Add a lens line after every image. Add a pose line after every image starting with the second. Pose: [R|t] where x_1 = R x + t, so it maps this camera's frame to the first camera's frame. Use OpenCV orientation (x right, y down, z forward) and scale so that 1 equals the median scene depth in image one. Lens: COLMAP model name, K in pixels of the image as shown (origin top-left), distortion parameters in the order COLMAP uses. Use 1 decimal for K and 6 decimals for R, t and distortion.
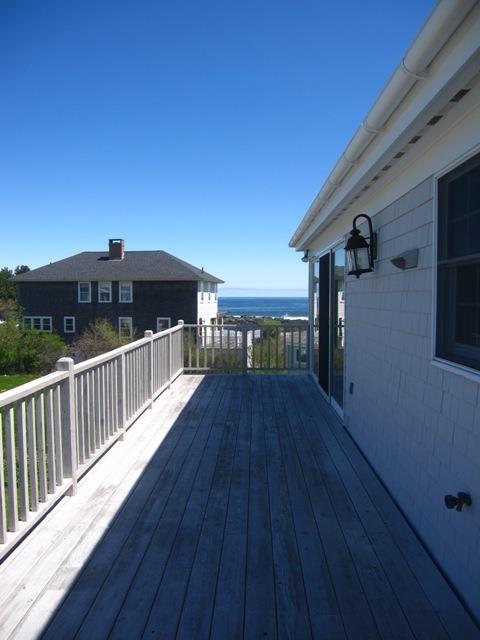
lens RADIAL K [[529.1, 0, 239.7], [0, 529.1, 322.2], [0, 0, 1]] dist [-0.052484, 0.024609]
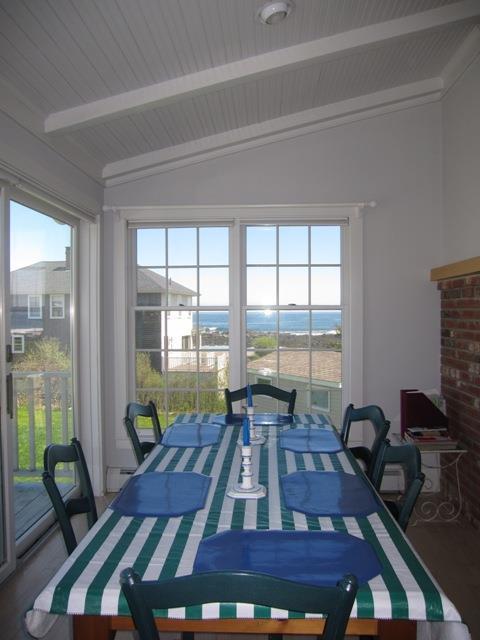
lens RADIAL K [[529.1, 0, 236.0], [0, 529.1, 320.6], [0, 0, 1]] dist [-0.052484, 0.024609]
pose [[0.999604, -0.003779, -0.027885, 0.528073], [0.002901, 0.999501, -0.031454, -0.050775], [0.027990, 0.031360, 0.999116, 1.174455]]
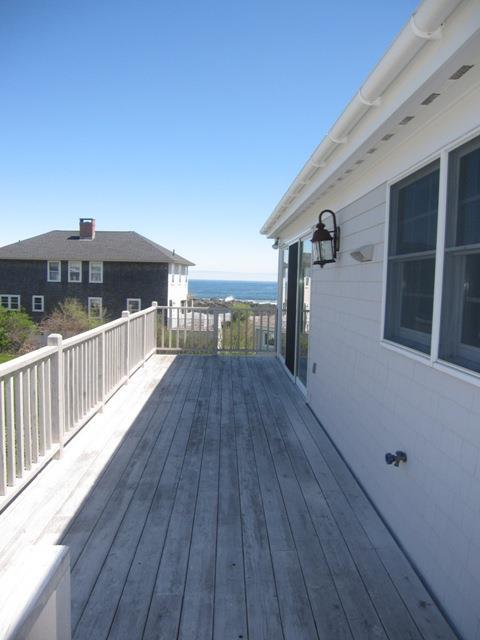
lens RADIAL K [[529.1, 0, 235.7], [0, 529.1, 321.0], [0, 0, 1]] dist [-0.052484, 0.024609]
pose [[0.998471, 0.022041, 0.050692, -0.007864], [-0.023530, 0.999304, 0.028950, 0.000184], [-0.050019, -0.030099, 0.998295, -0.075504]]
